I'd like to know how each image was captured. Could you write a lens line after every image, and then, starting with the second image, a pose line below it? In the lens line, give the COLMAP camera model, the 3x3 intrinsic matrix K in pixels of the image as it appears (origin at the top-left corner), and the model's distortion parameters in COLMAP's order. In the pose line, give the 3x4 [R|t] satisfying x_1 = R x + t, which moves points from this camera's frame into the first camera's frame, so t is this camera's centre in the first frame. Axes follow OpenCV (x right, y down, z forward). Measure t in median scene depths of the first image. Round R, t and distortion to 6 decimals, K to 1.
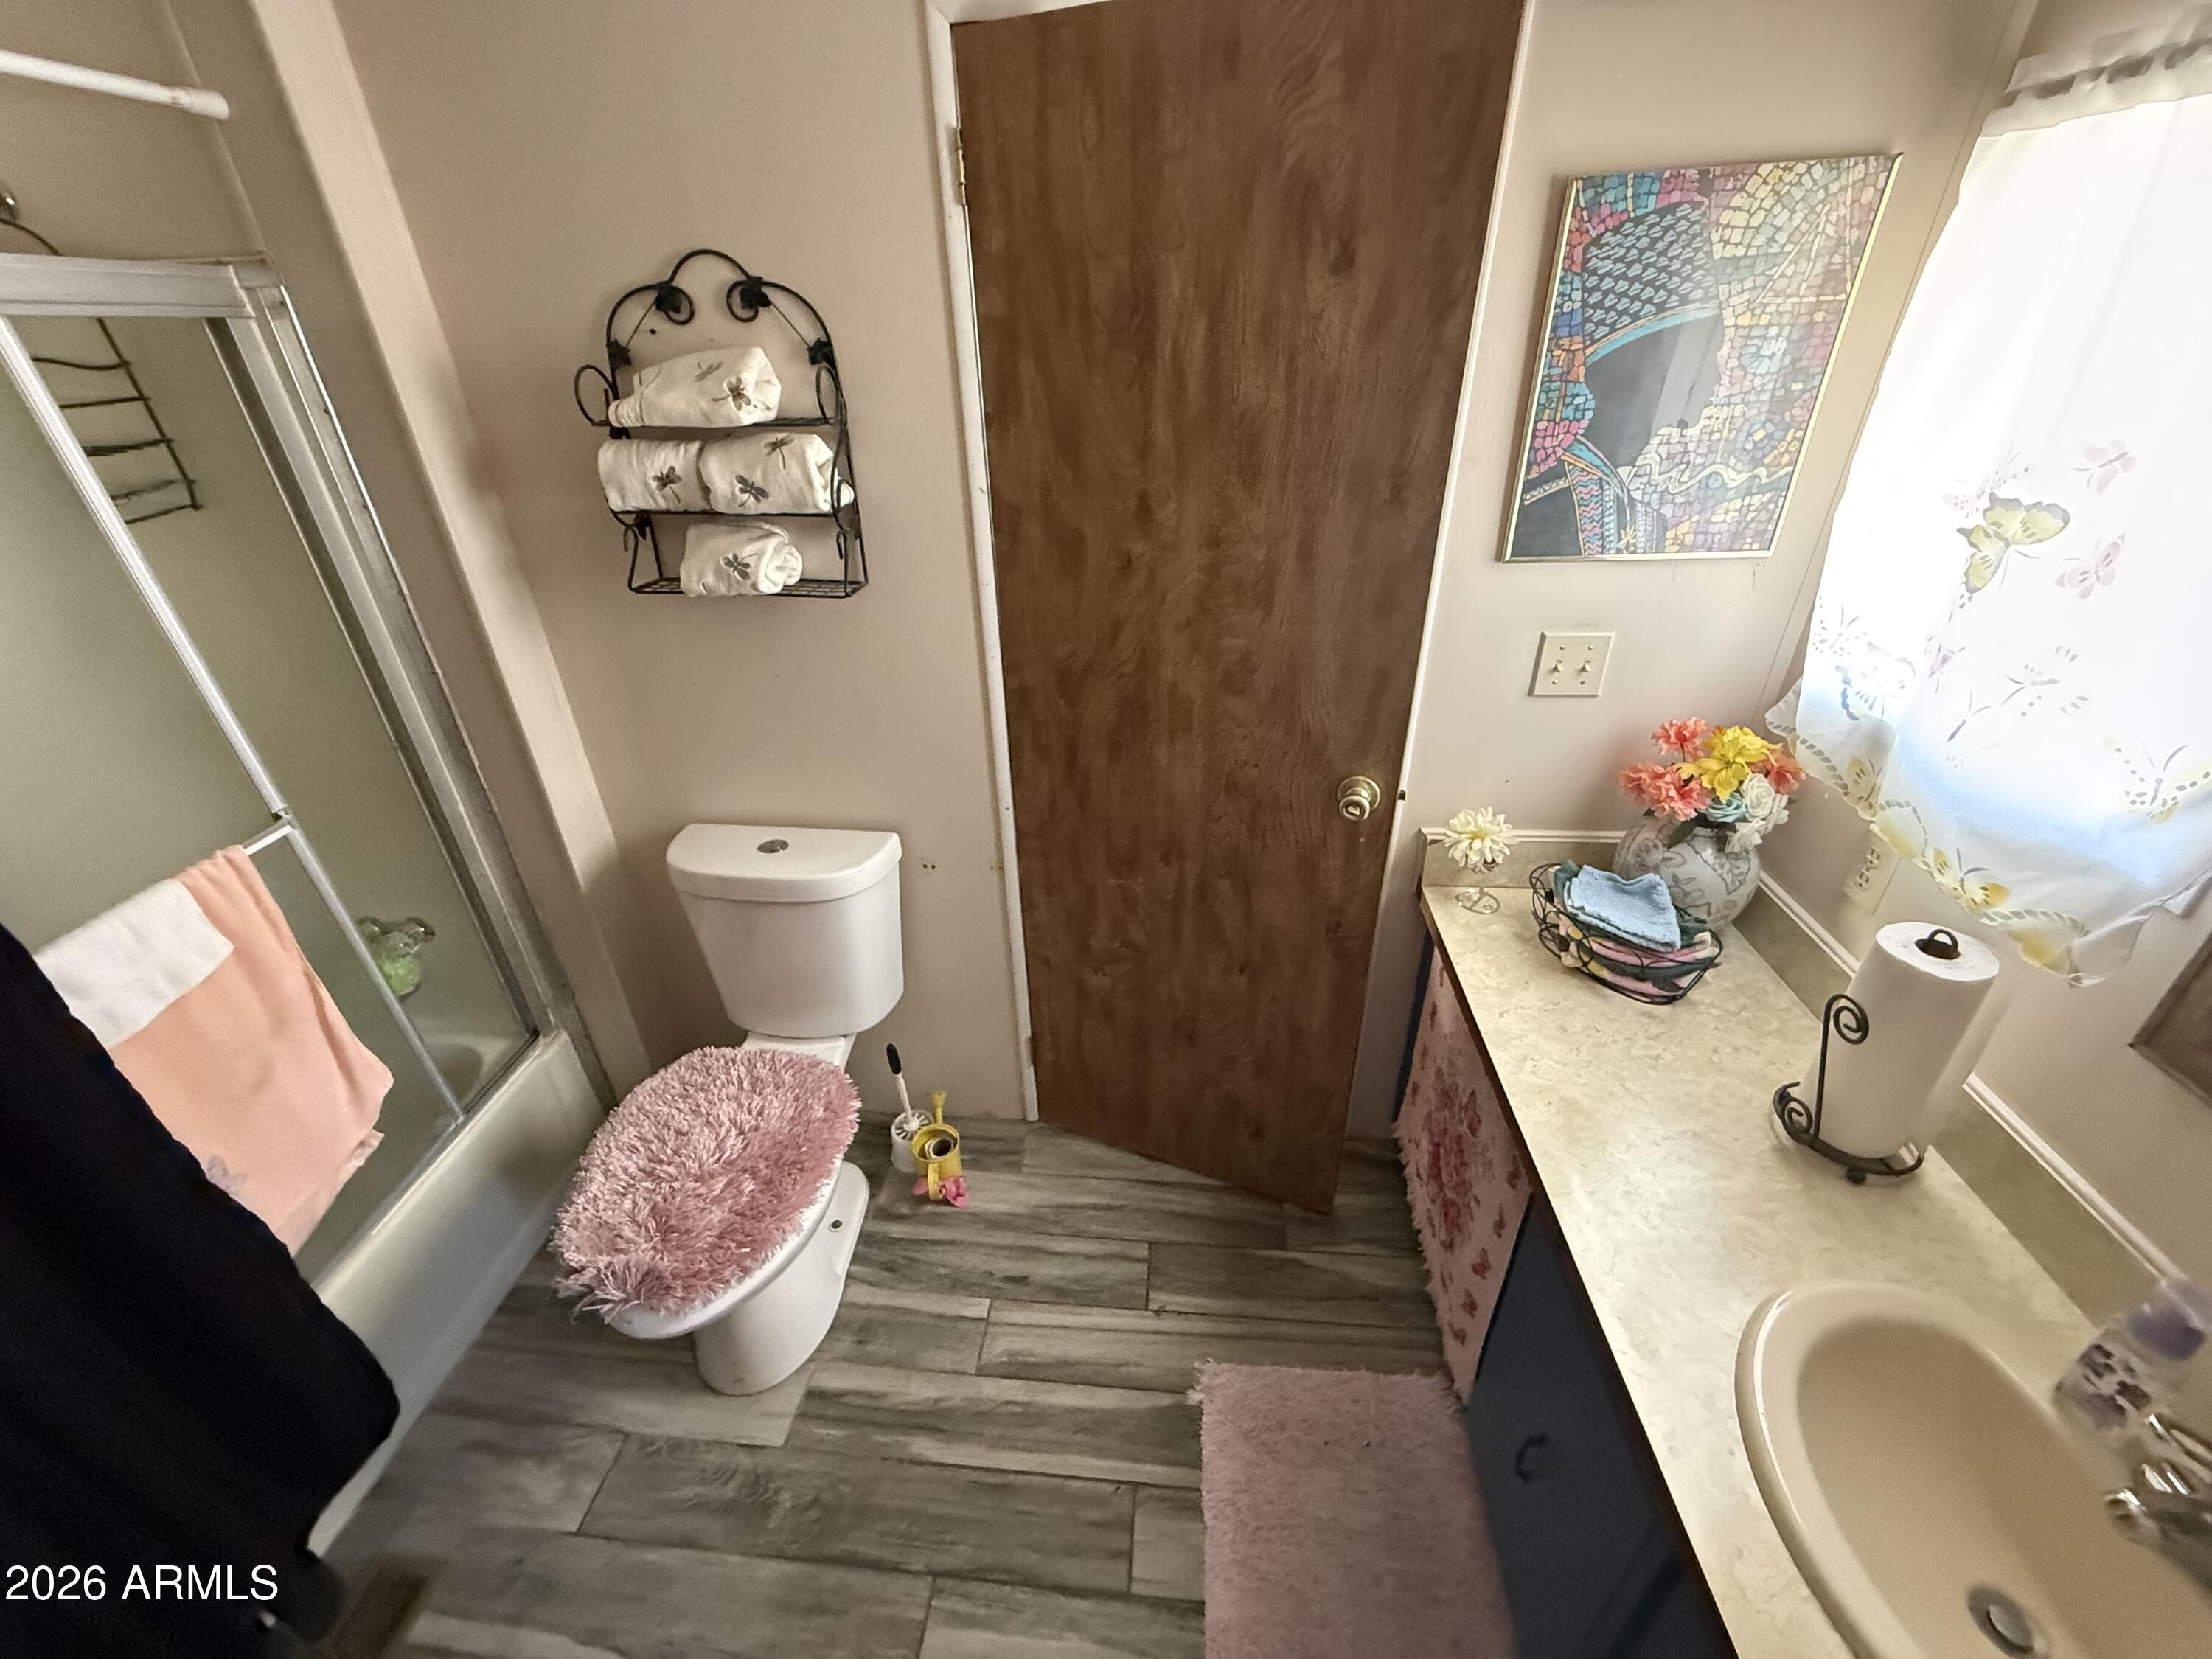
lens RADIAL K [[880.9, 0, 1101.5], [0, 880.9, 827.8], [0, 0, 1]] dist [0.000172, -0.000341]
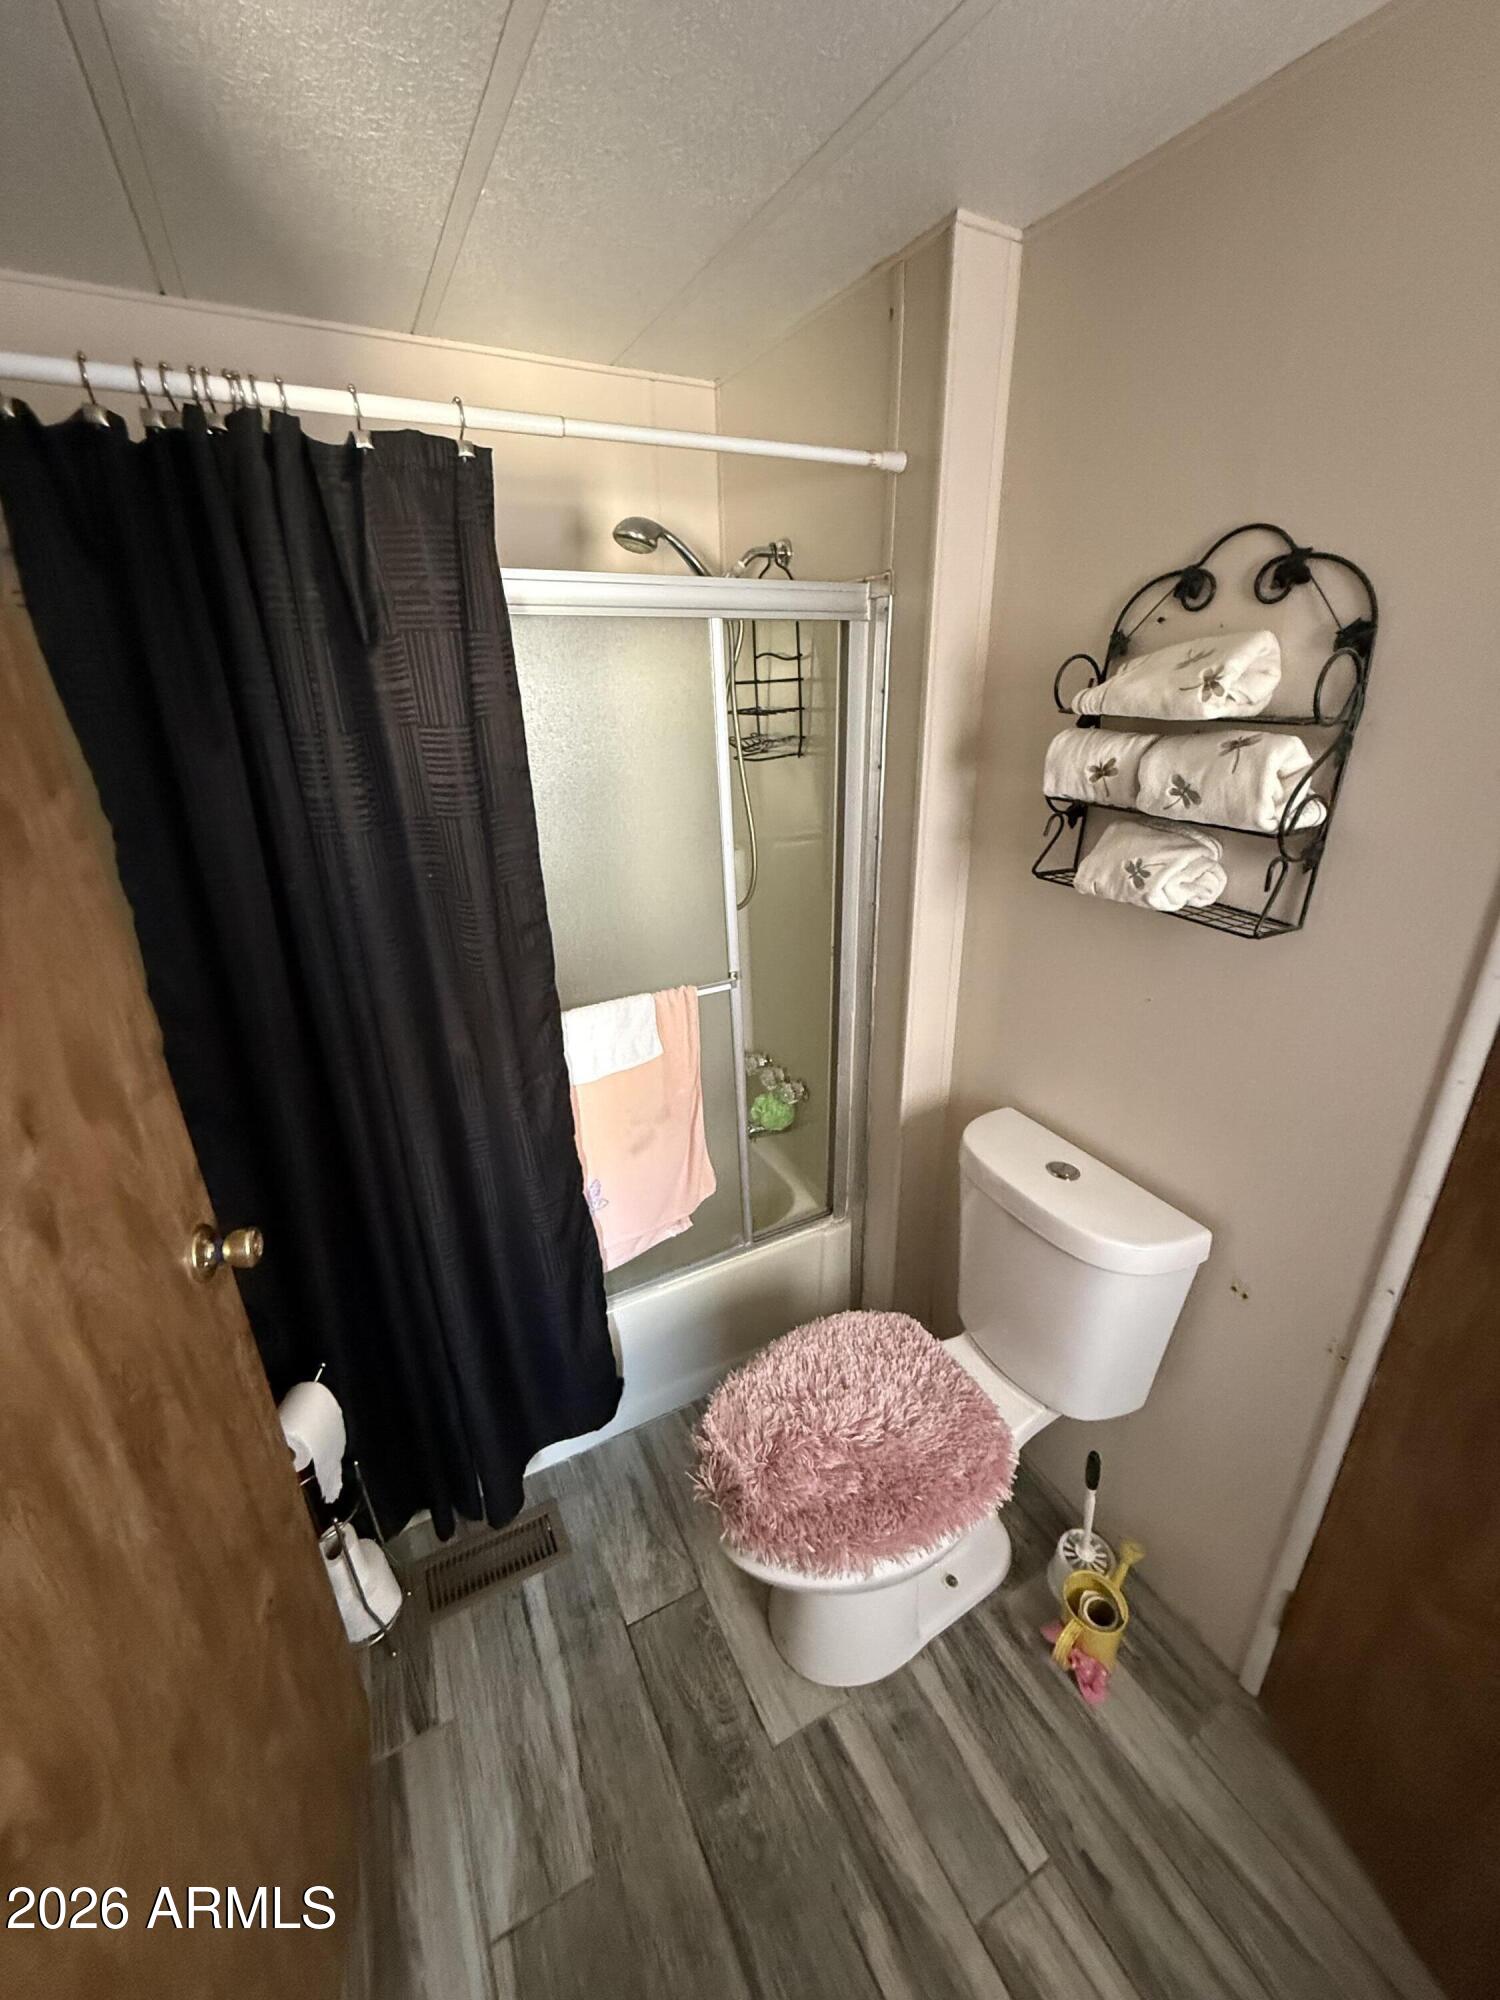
lens RADIAL K [[796.5, 0, 752.7], [0, 796.5, 996.4], [0, 0, 1]] dist [0.000172, -0.000341]
pose [[0.549897, 0.321197, -0.771003, 0.025206], [-0.407526, 0.908943, 0.088006, -0.098013], [0.729065, 0.265810, 0.630721, 0.252109]]
